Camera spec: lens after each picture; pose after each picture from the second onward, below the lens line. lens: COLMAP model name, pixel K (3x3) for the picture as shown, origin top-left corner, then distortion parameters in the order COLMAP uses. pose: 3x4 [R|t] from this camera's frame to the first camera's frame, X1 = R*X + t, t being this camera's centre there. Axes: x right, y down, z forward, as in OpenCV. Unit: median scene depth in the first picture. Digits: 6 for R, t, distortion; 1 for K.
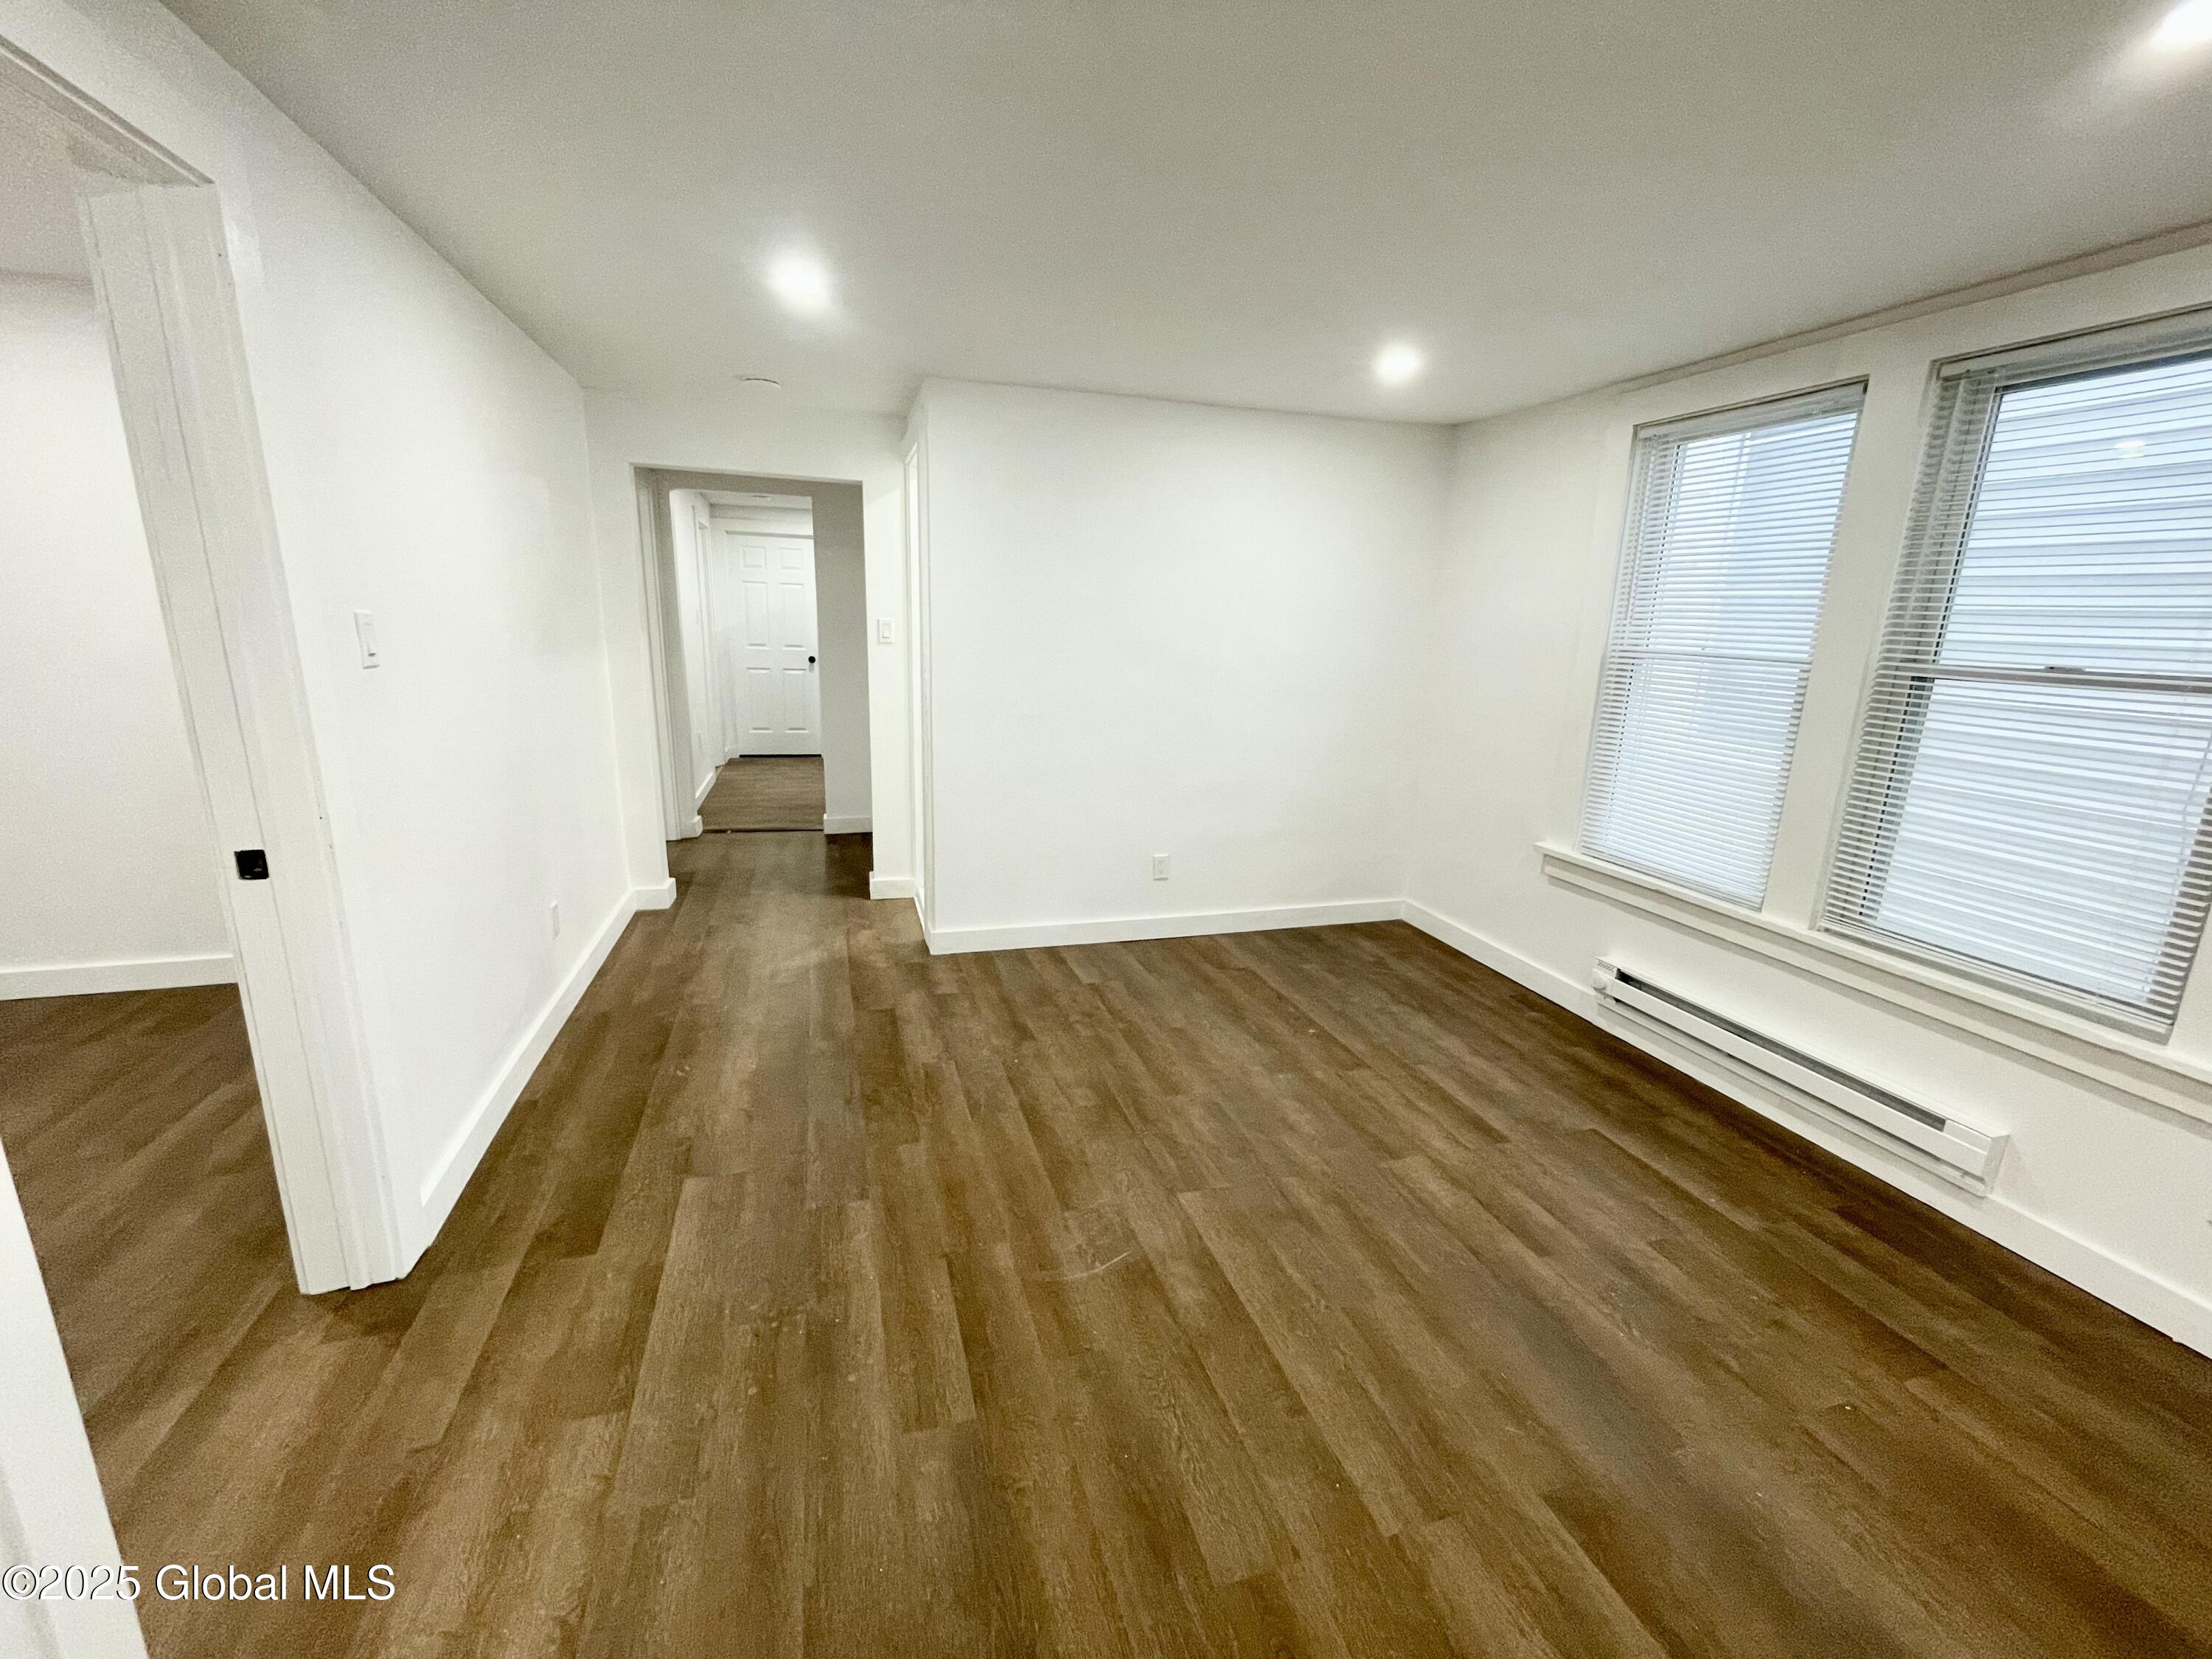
lens RADIAL K [[911.8, 0, 1103.6], [0, 911.8, 828.2], [0, 0, 1]] dist [-0.009412, 0.002726]
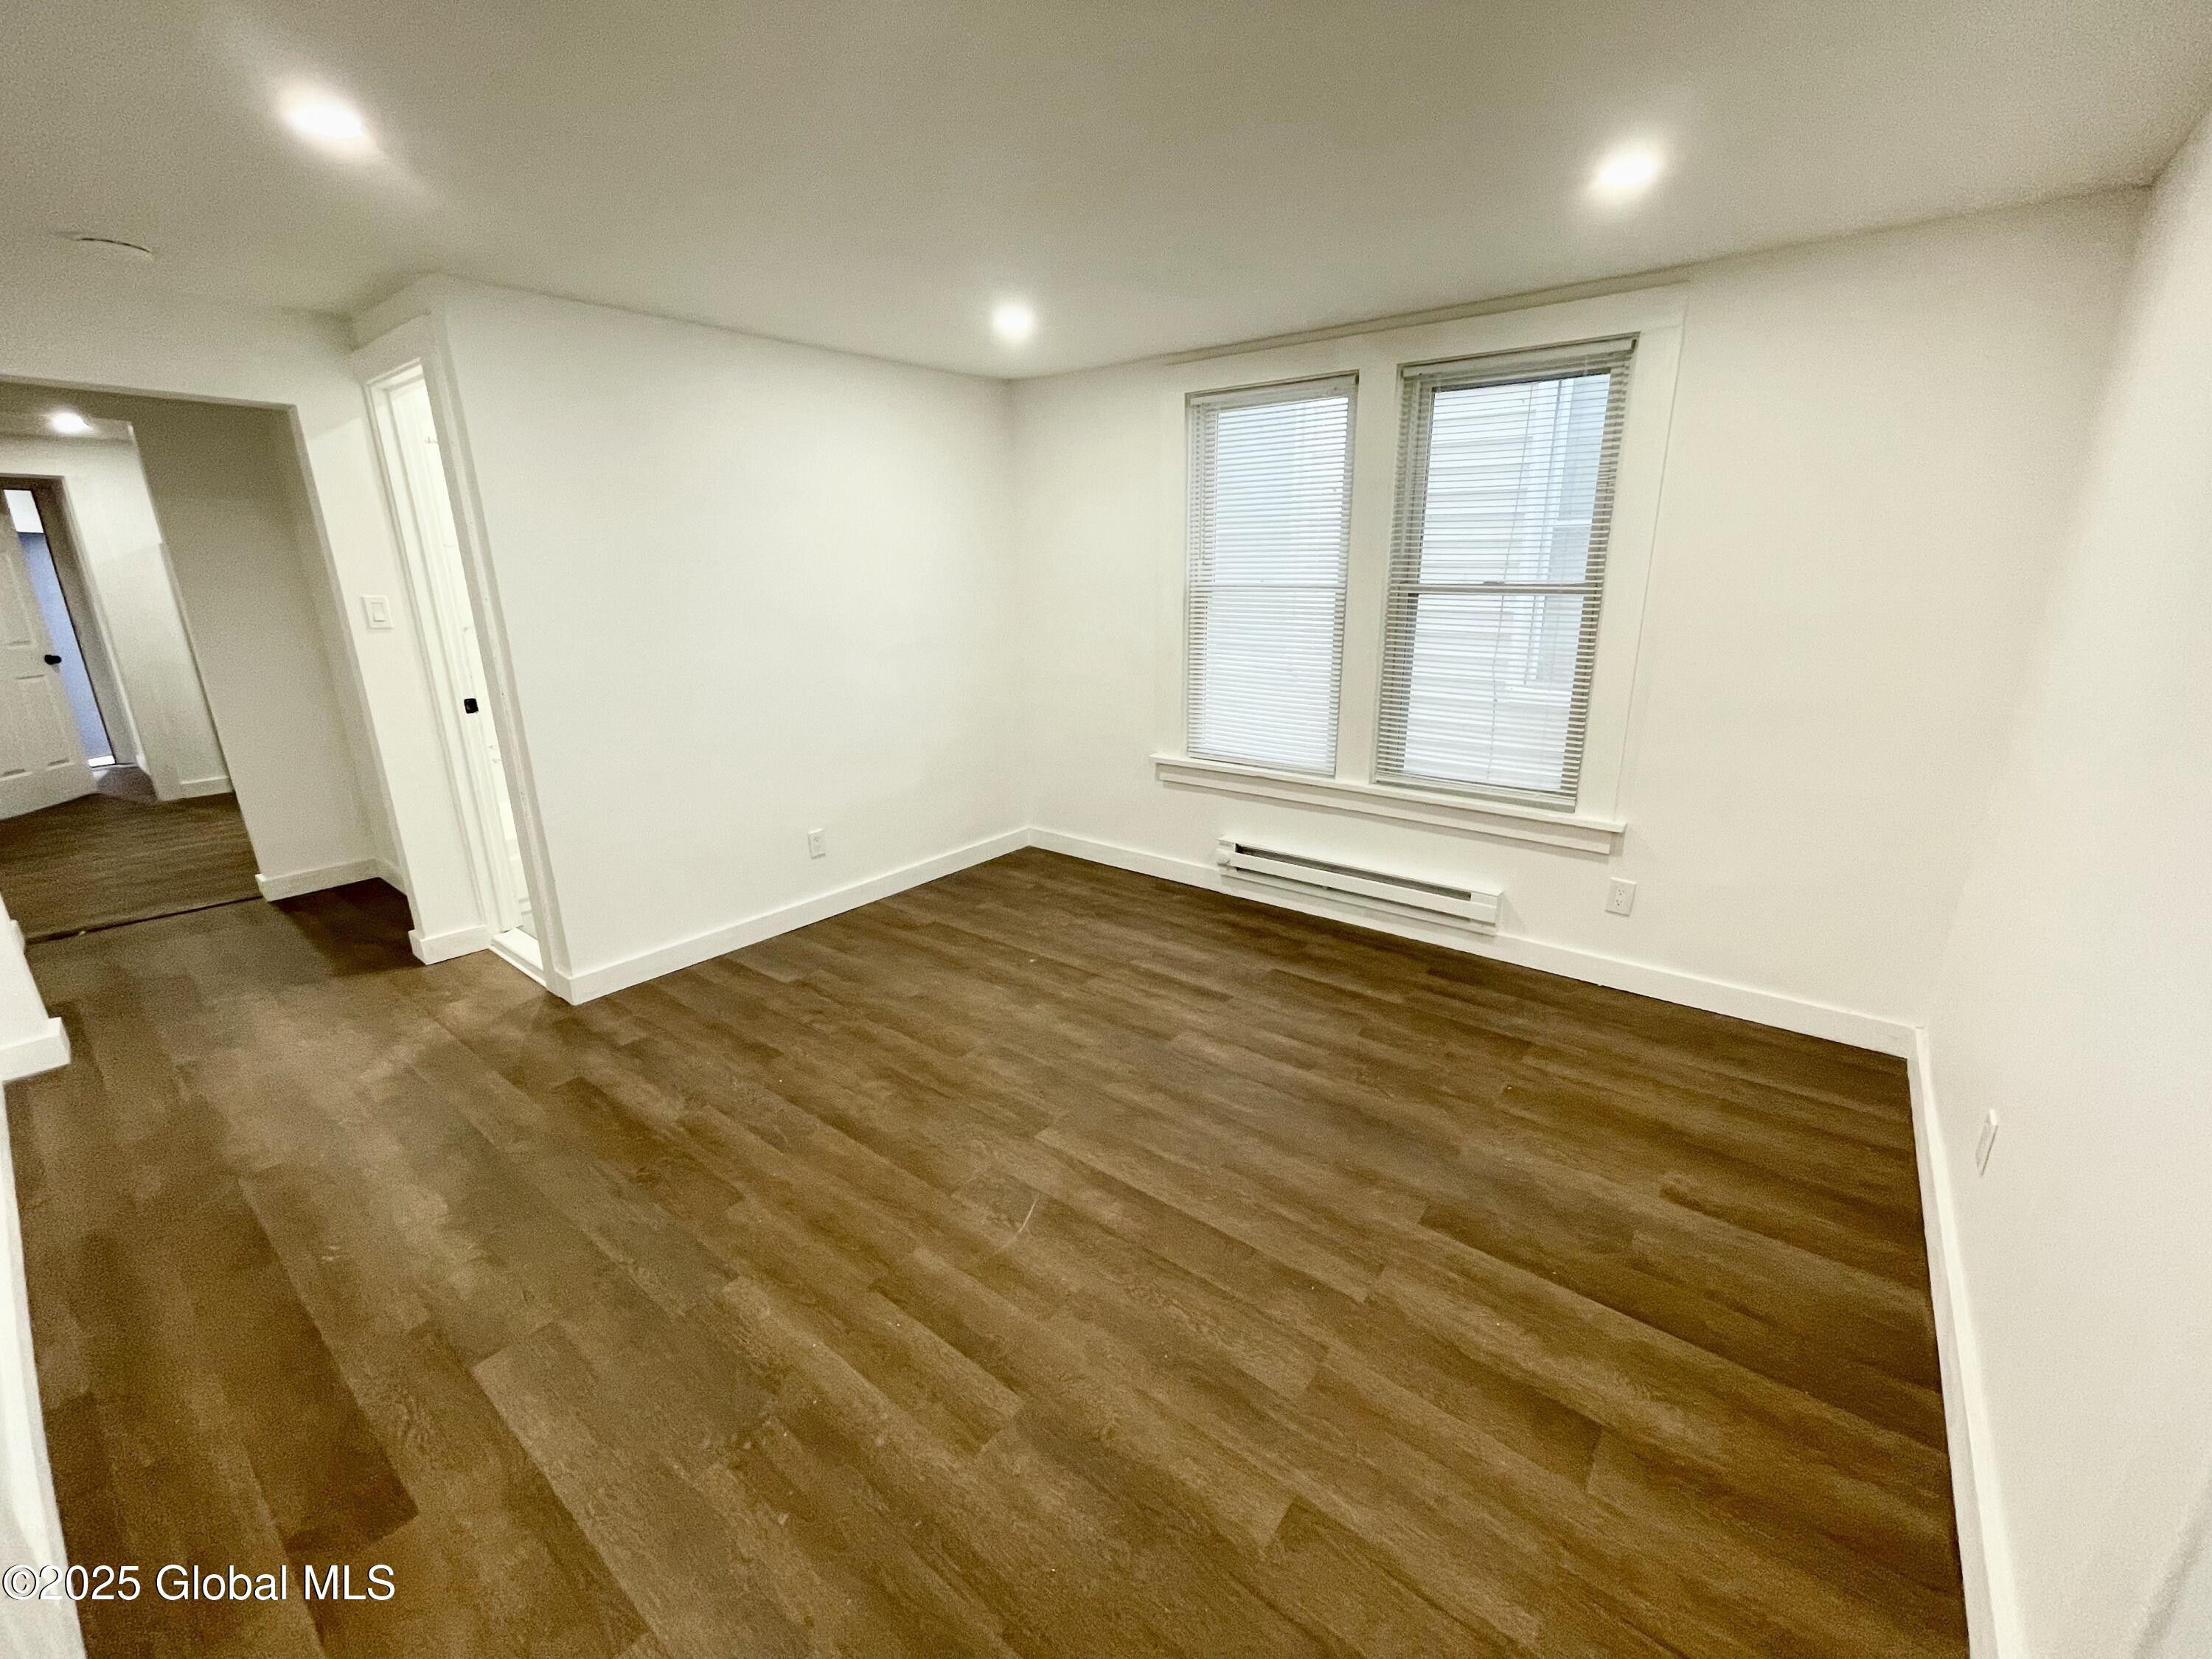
lens RADIAL K [[911.8, 0, 1107.5], [0, 911.8, 826.0], [0, 0, 1]] dist [-0.009412, 0.002726]
pose [[0.816039, -0.198218, 0.542945, -0.320964], [0.166621, 0.980154, 0.107404, -0.041690], [-0.553459, 0.002820, 0.832872, 0.078717]]
